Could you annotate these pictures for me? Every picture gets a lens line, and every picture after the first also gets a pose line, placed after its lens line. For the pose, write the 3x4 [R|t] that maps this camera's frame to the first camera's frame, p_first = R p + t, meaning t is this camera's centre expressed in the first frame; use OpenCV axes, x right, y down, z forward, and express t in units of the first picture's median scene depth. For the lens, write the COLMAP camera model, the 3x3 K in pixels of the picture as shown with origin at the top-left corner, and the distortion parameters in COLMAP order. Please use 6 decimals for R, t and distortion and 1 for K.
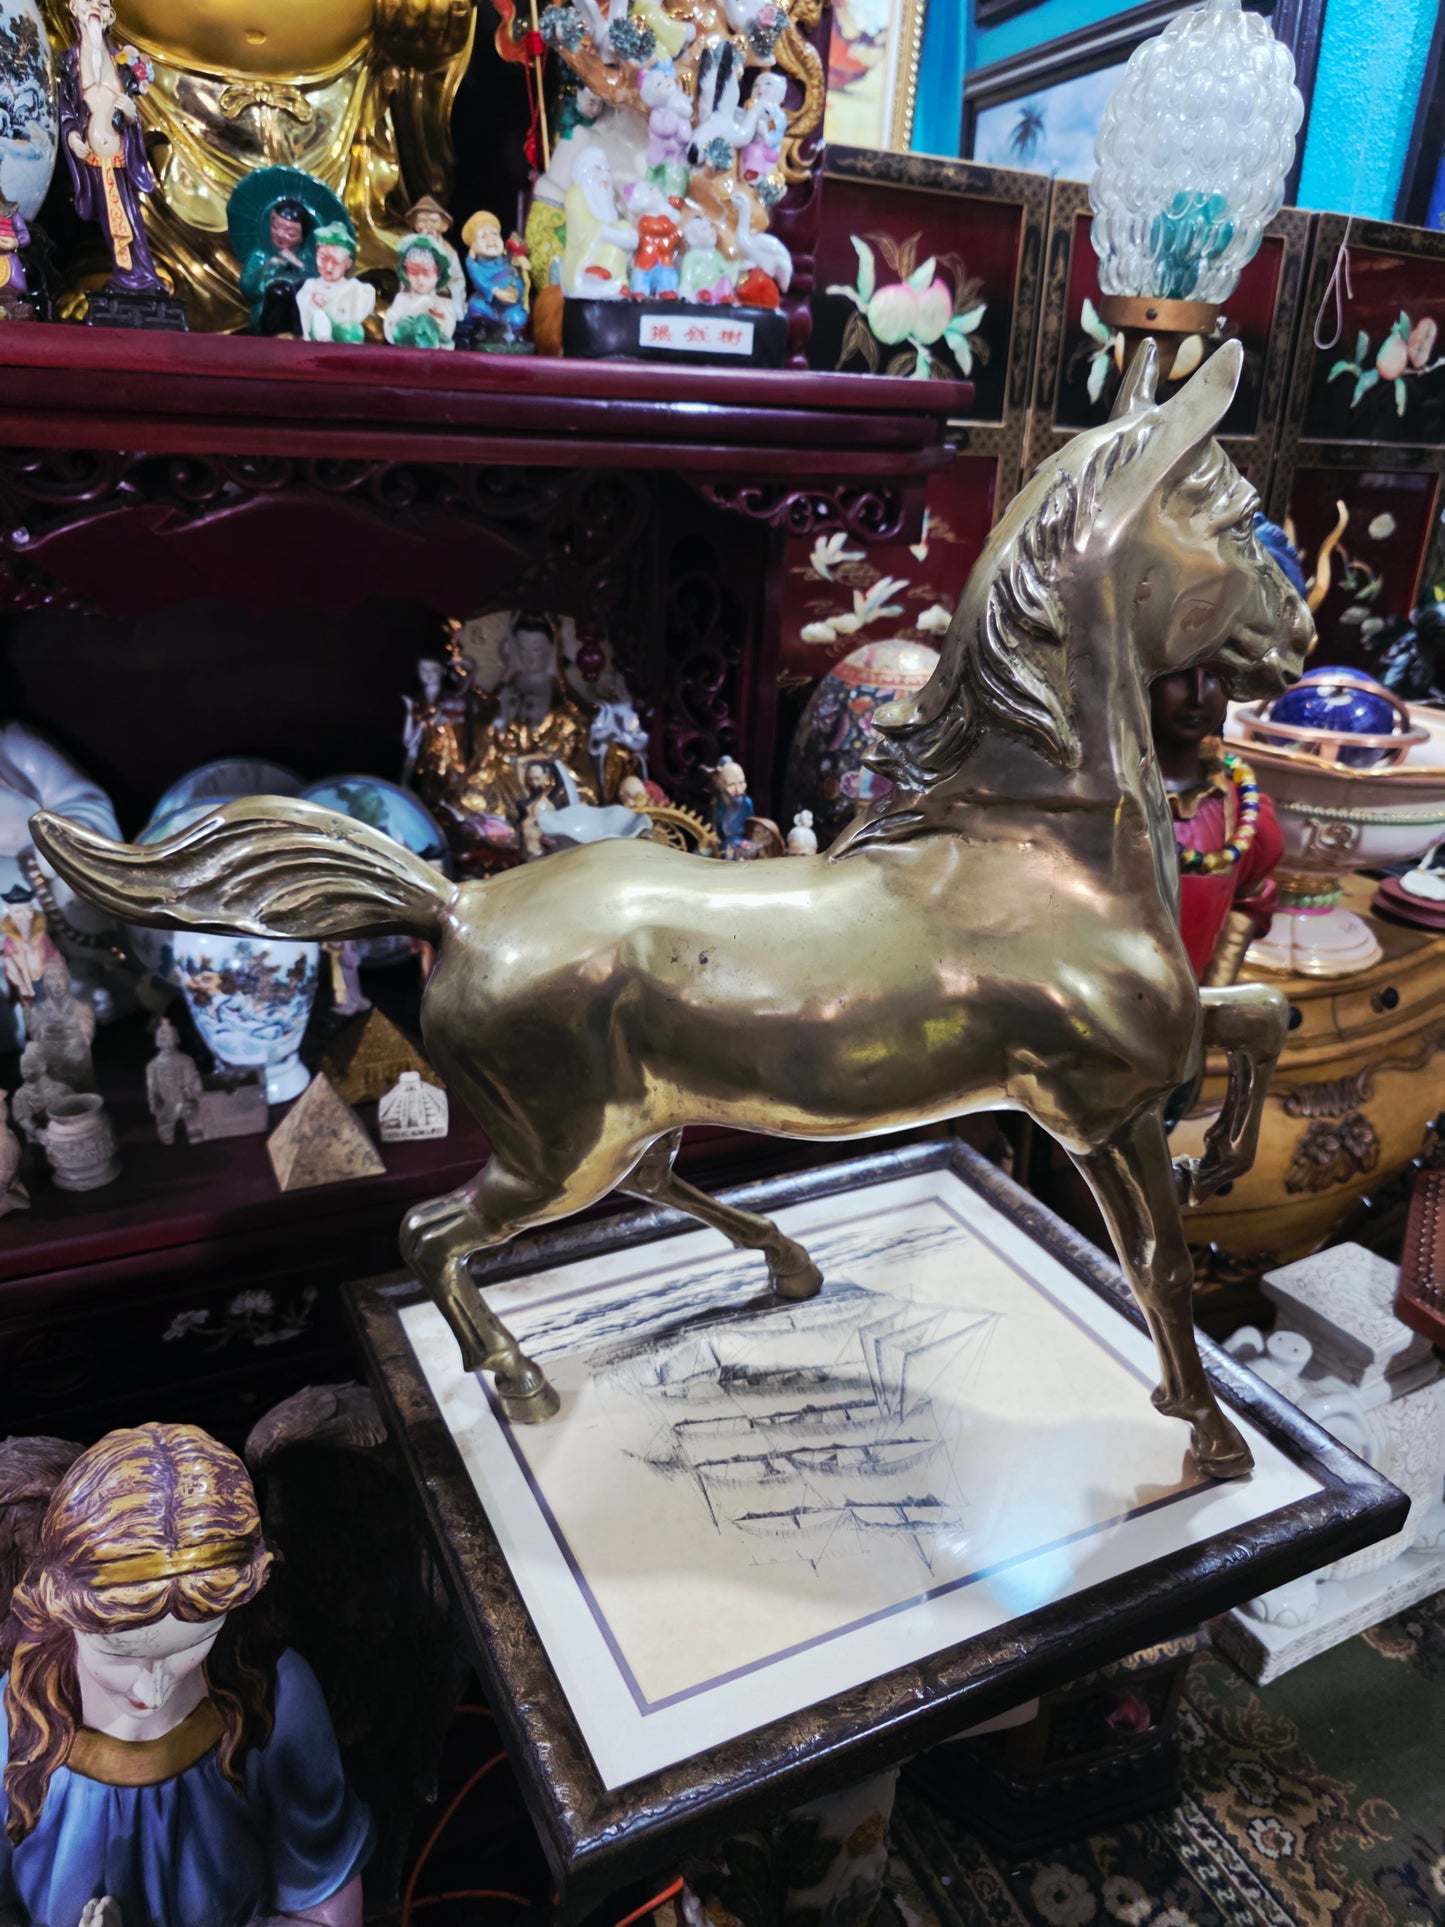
lens RADIAL K [[1312.1, 0, 717.1], [0, 1312.1, 951.0], [0, 0, 1]] dist [0.030765, -0.034903]
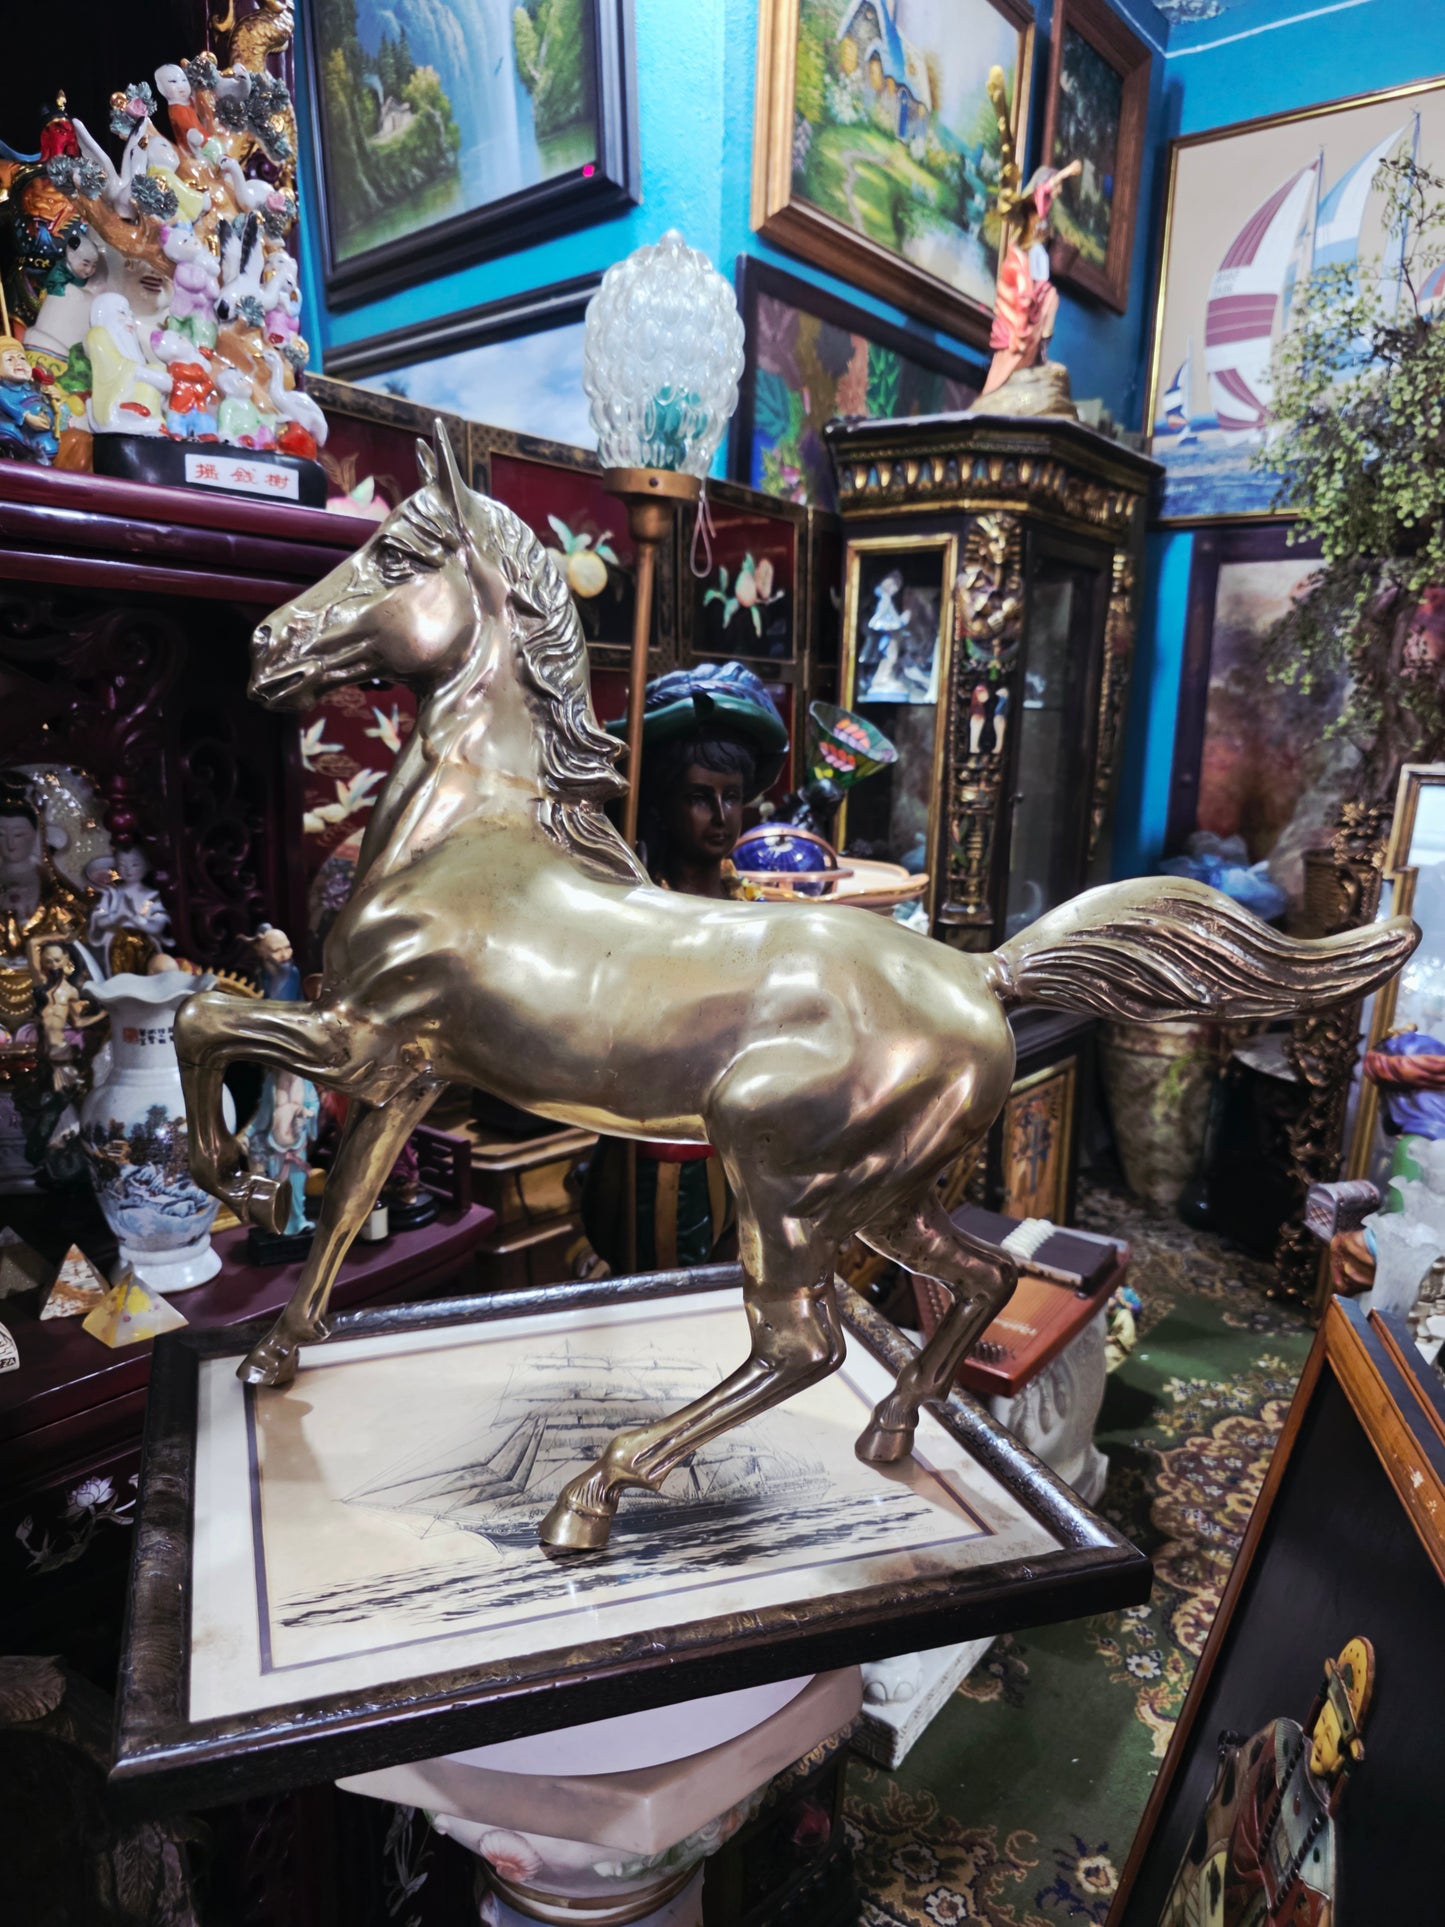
lens RADIAL K [[1314.1, 0, 709.5], [0, 1314.1, 985.1], [0, 0, 1]] dist [0.028561, -0.033610]
pose [[0.890968, -0.109944, 0.440554, -0.186316], [0.183361, 0.974733, -0.127572, 0.107882], [-0.415396, 0.194443, 0.888616, 0.027304]]
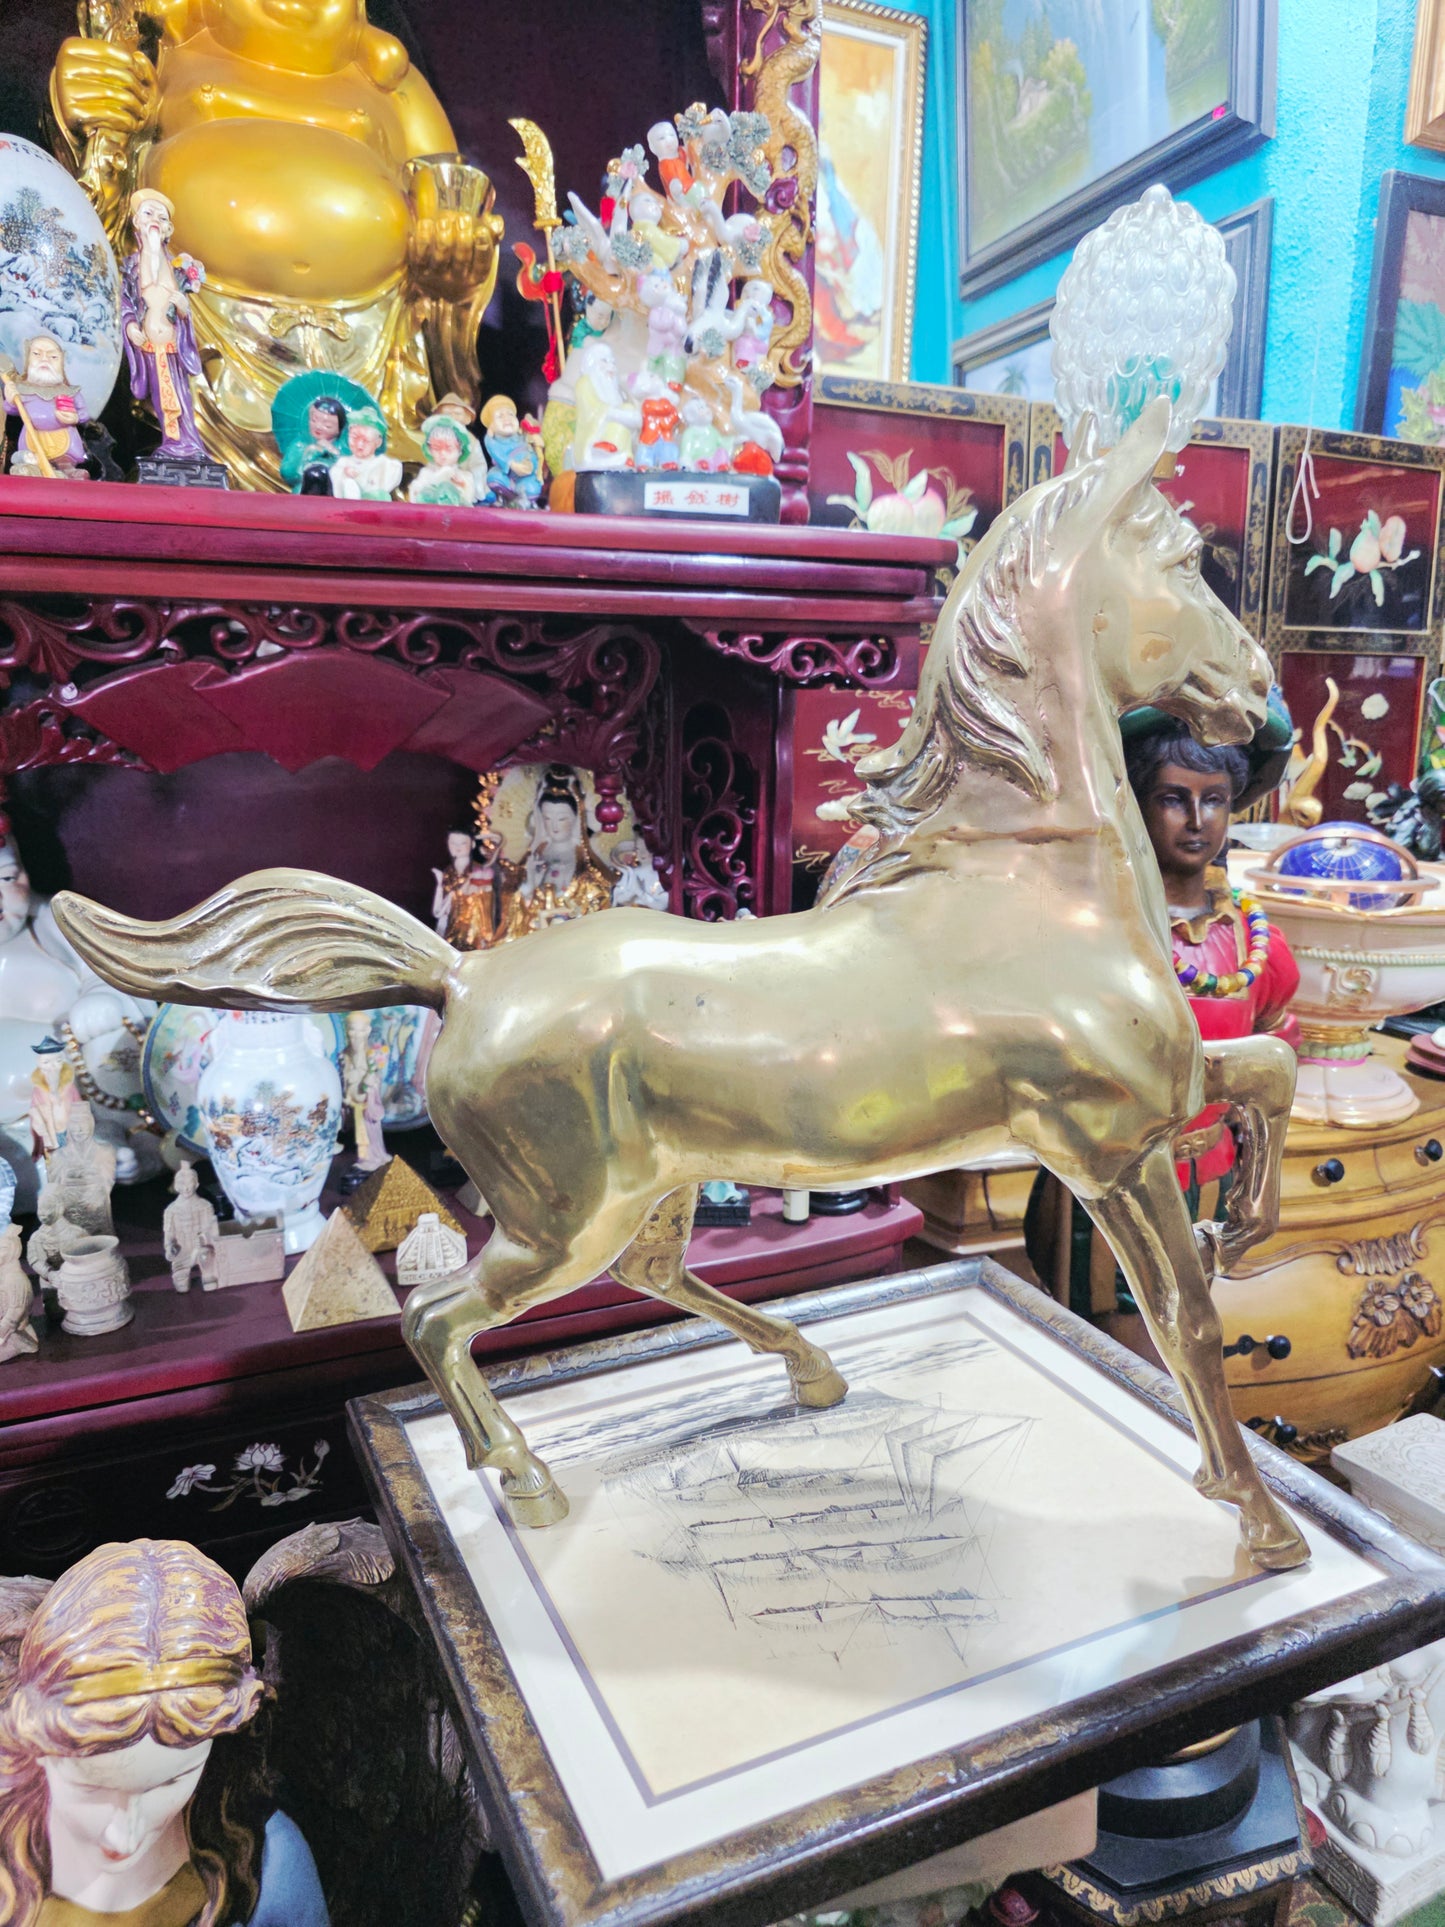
lens RADIAL K [[1309.1, 0, 732.7], [0, 1309.1, 961.0], [0, 0, 1]] dist [0.033075, -0.034881]
pose [[0.999346, -0.030961, -0.018679, 0.022643], [0.027196, 0.984011, -0.176017, 0.100577], [0.023830, 0.175394, 0.984210, -0.000064]]
